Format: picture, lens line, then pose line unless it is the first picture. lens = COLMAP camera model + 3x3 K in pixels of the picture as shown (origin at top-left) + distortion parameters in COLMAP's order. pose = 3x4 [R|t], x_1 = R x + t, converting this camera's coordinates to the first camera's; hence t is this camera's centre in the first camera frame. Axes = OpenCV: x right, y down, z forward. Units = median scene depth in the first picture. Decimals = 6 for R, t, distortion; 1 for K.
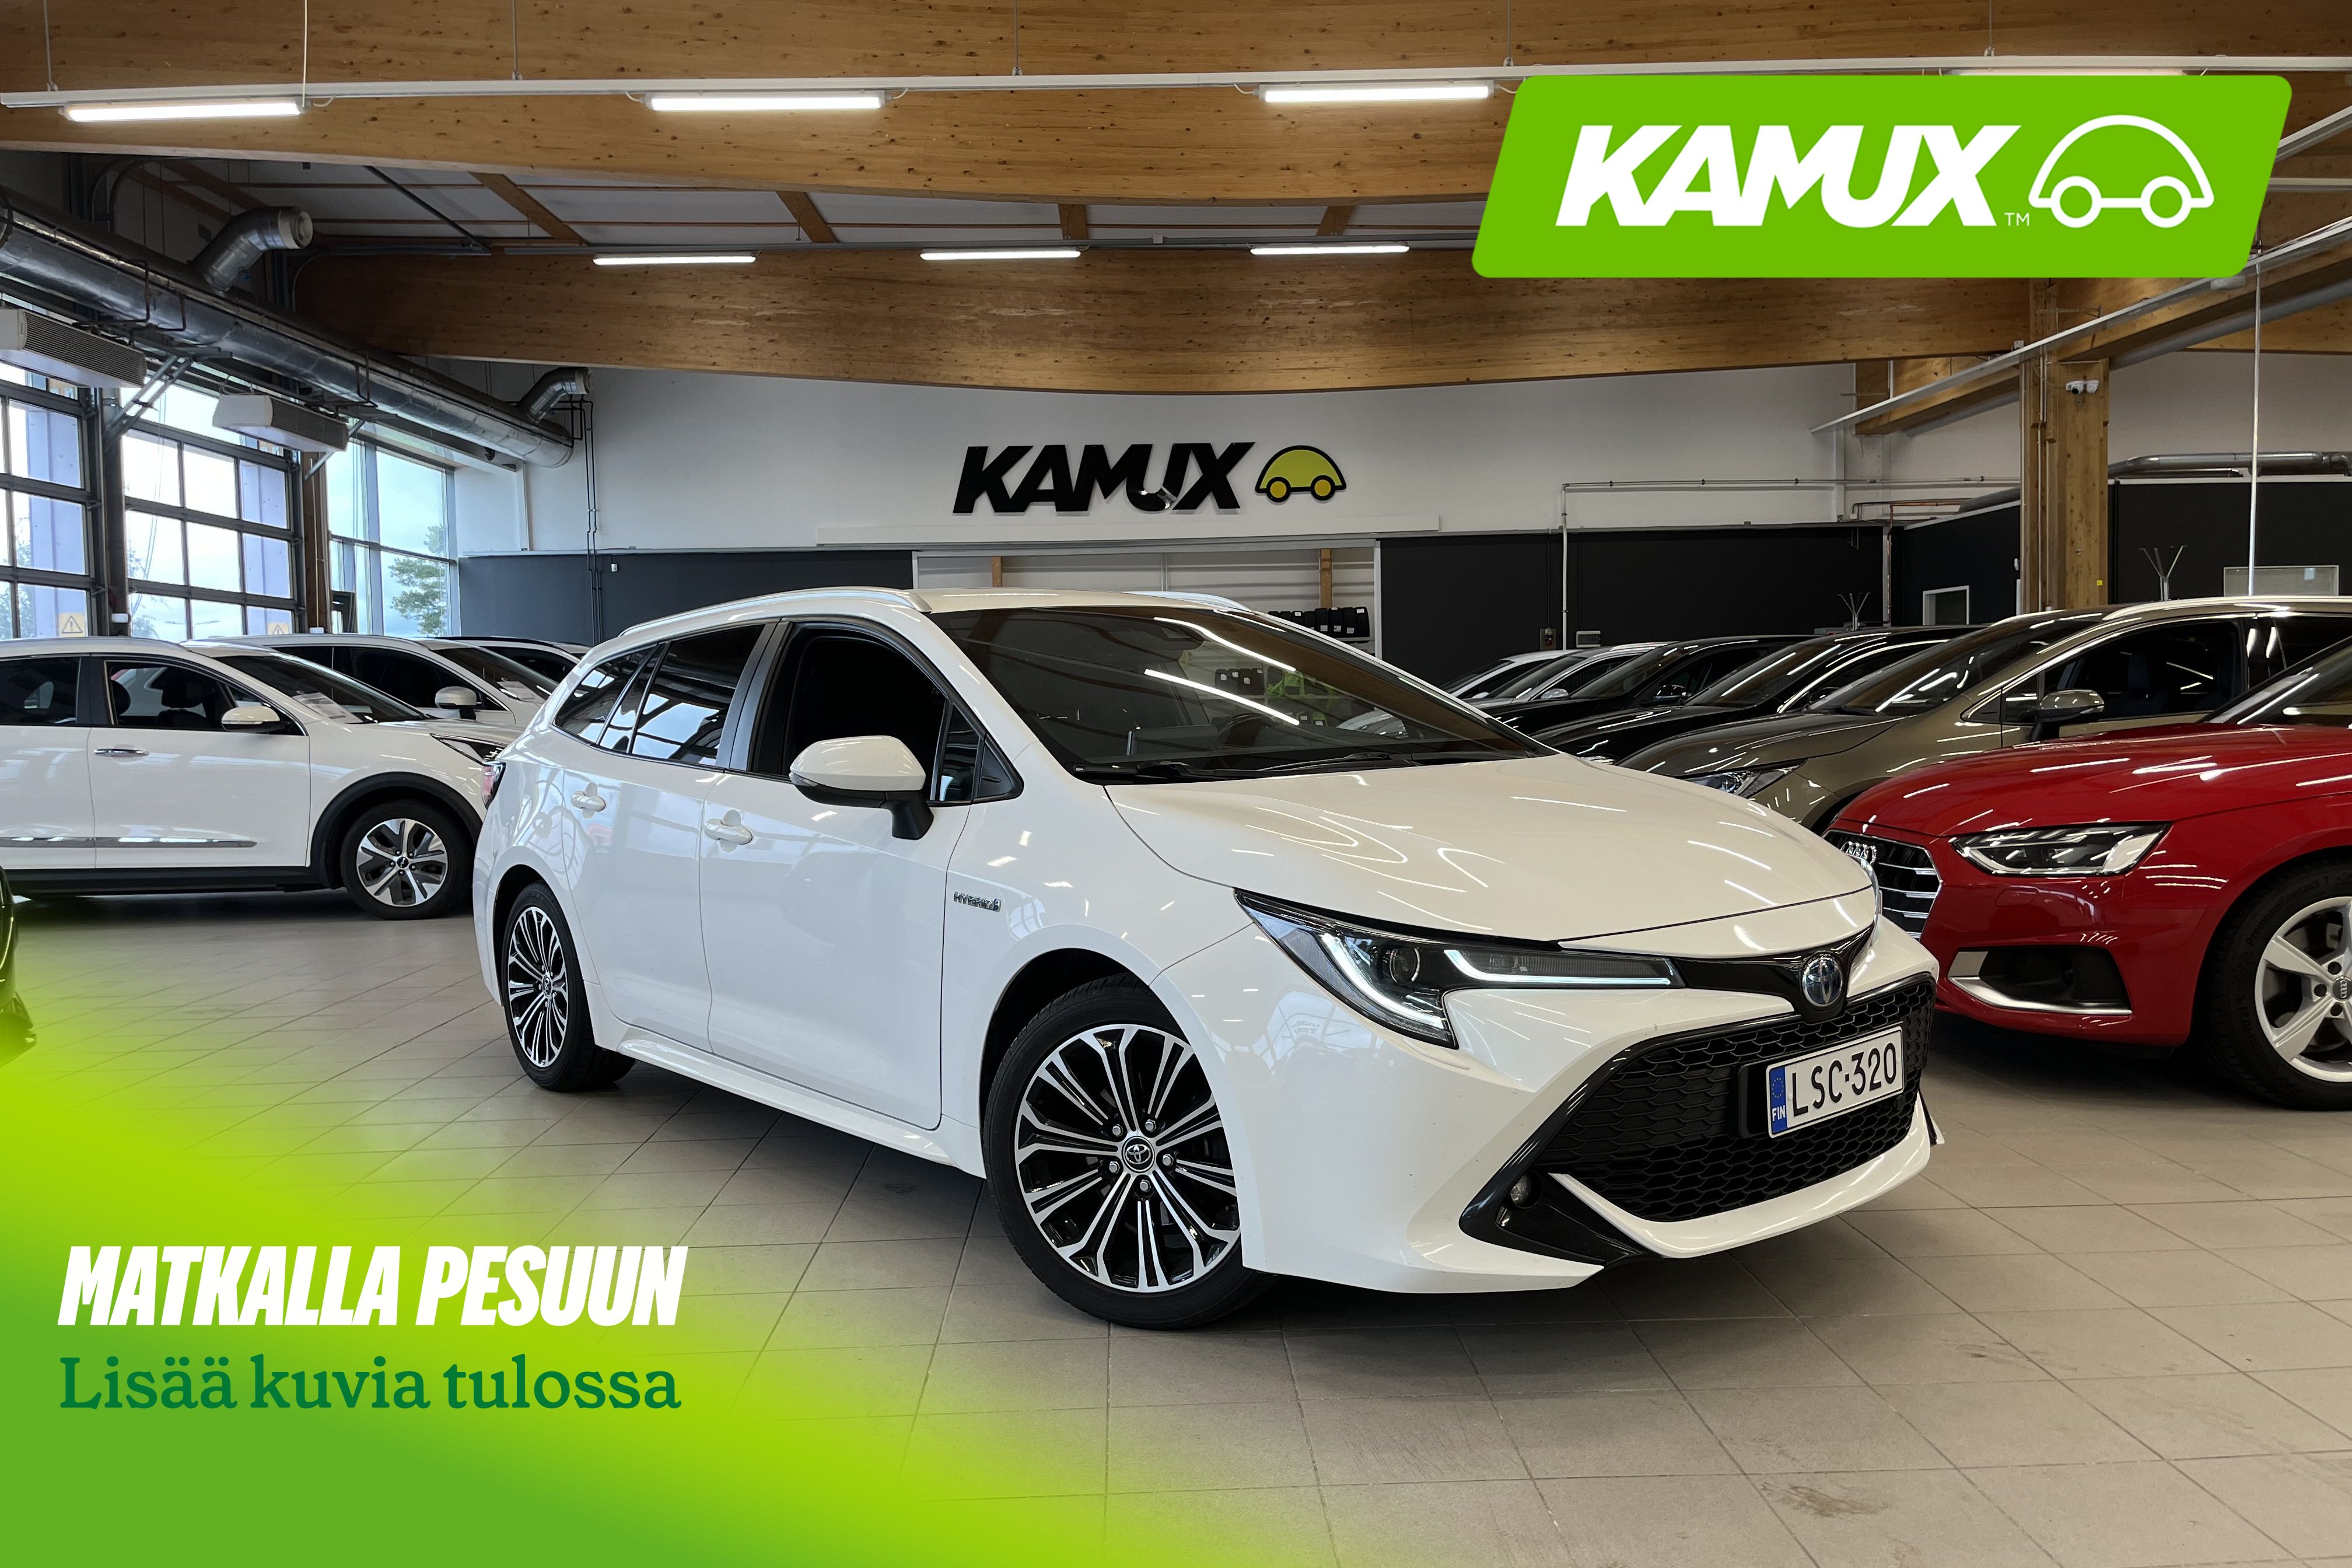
lens RADIAL K [[1766.3, 0, 1164.0], [0, 1766.3, 788.8], [0, 0, 1]] dist [0.052442, -0.076541]
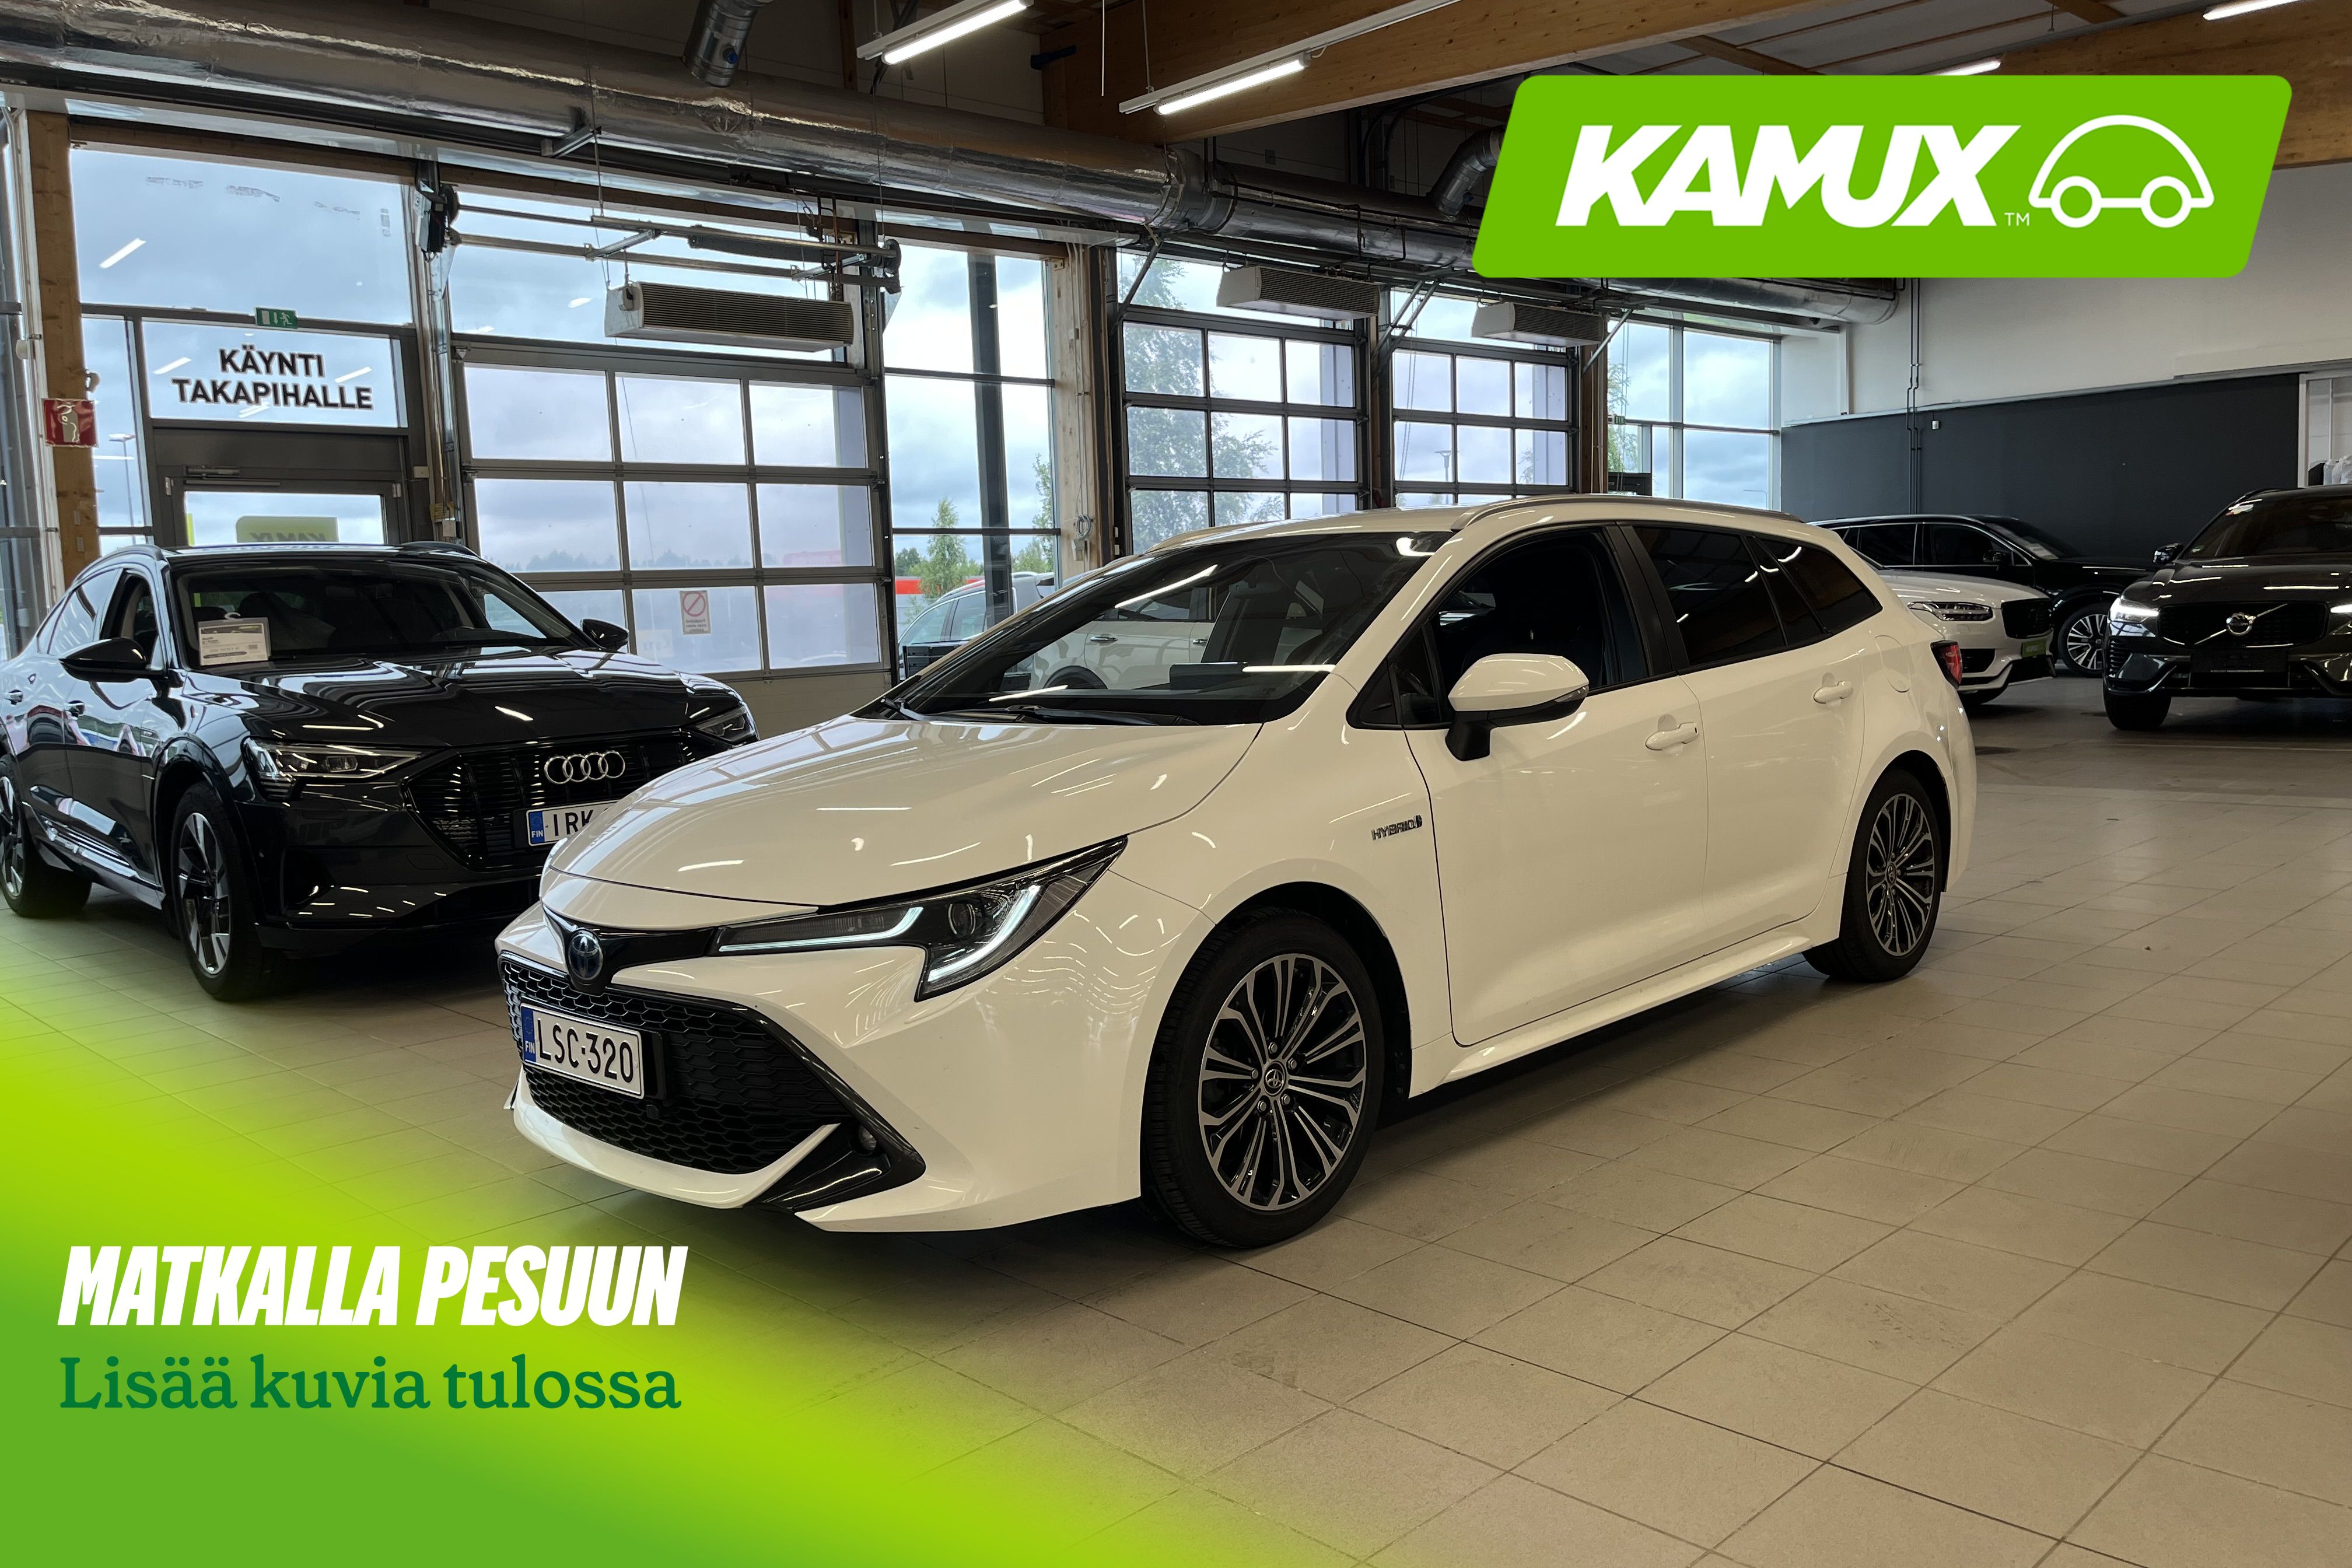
lens RADIAL K [[1767.2, 0, 1183.4], [0, 1767.2, 784.8], [0, 0, 1]] dist [0.047259, -0.063625]
pose [[0.681211, 0.069657, -0.728766, 0.153391], [-0.012270, 0.996410, 0.083769, -0.012152], [0.731984, -0.048122, 0.679620, 0.083376]]
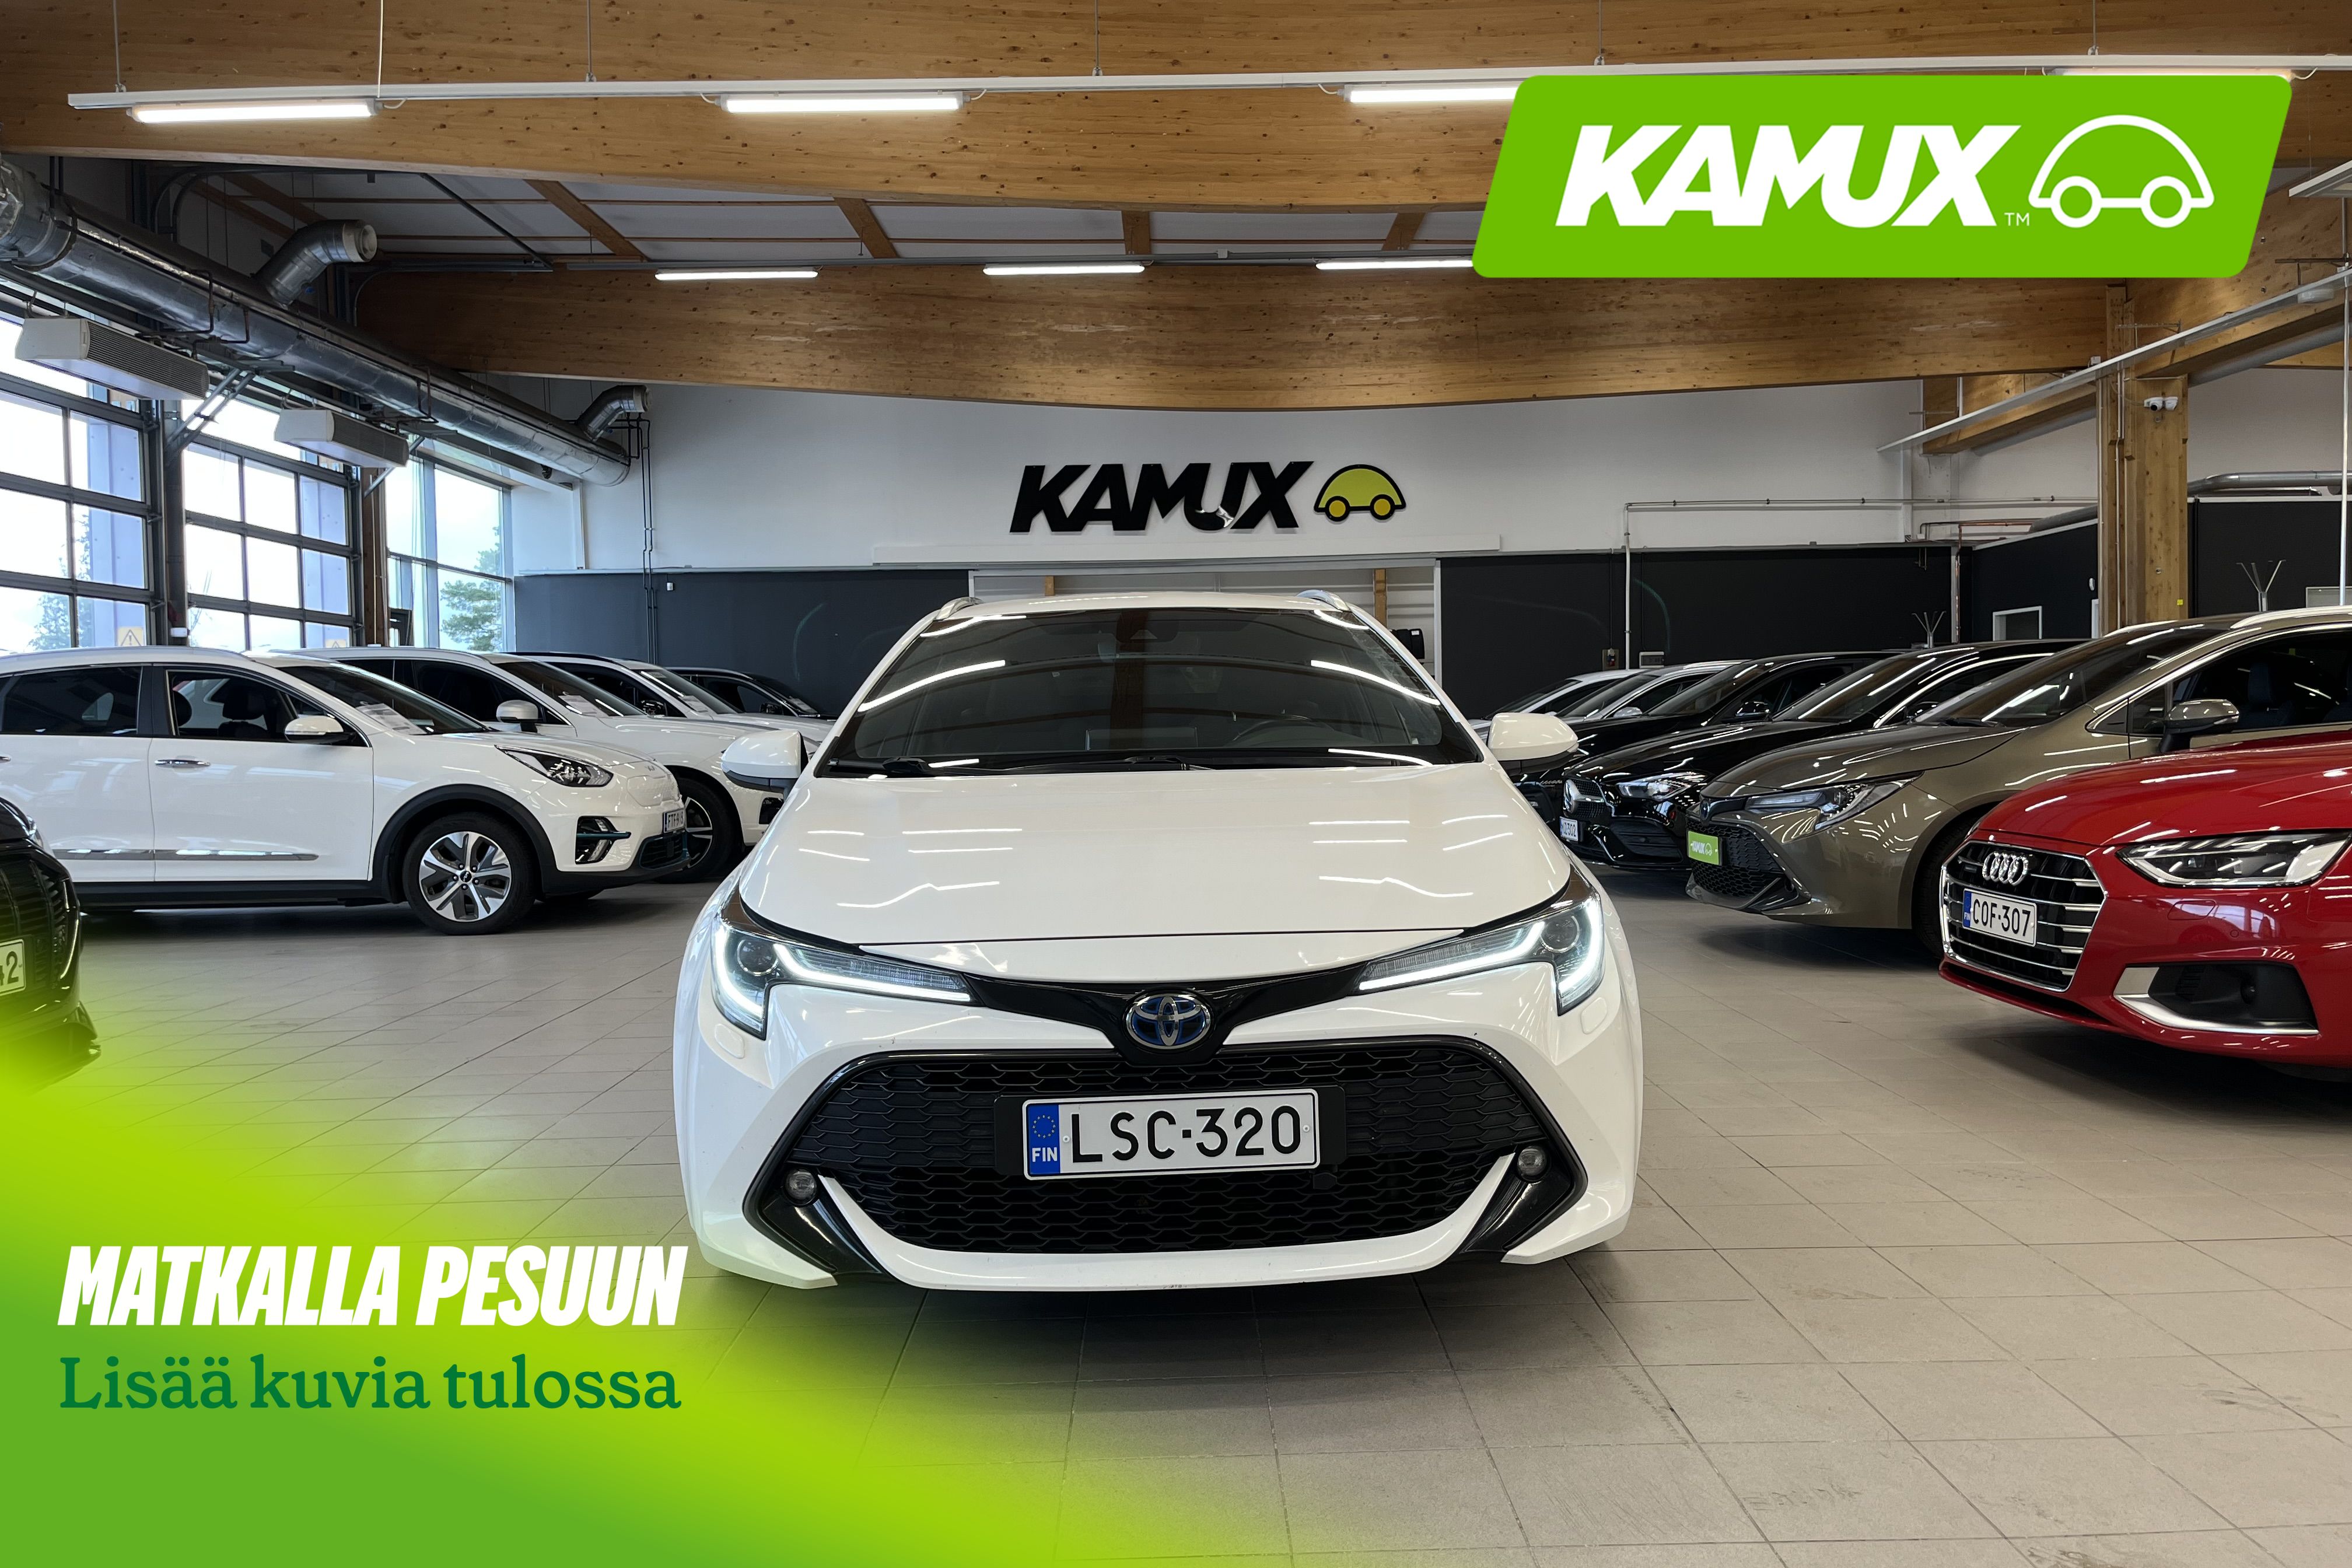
lens RADIAL K [[1767.2, 0, 1183.4], [0, 1767.2, 784.8], [0, 0, 1]] dist [0.047259, -0.063625]
pose [[0.999908, 0.003141, -0.013162, -0.010535], [-0.003361, 0.999853, -0.016793, 0.003222], [0.013107, 0.016836, 0.999772, 0.012884]]
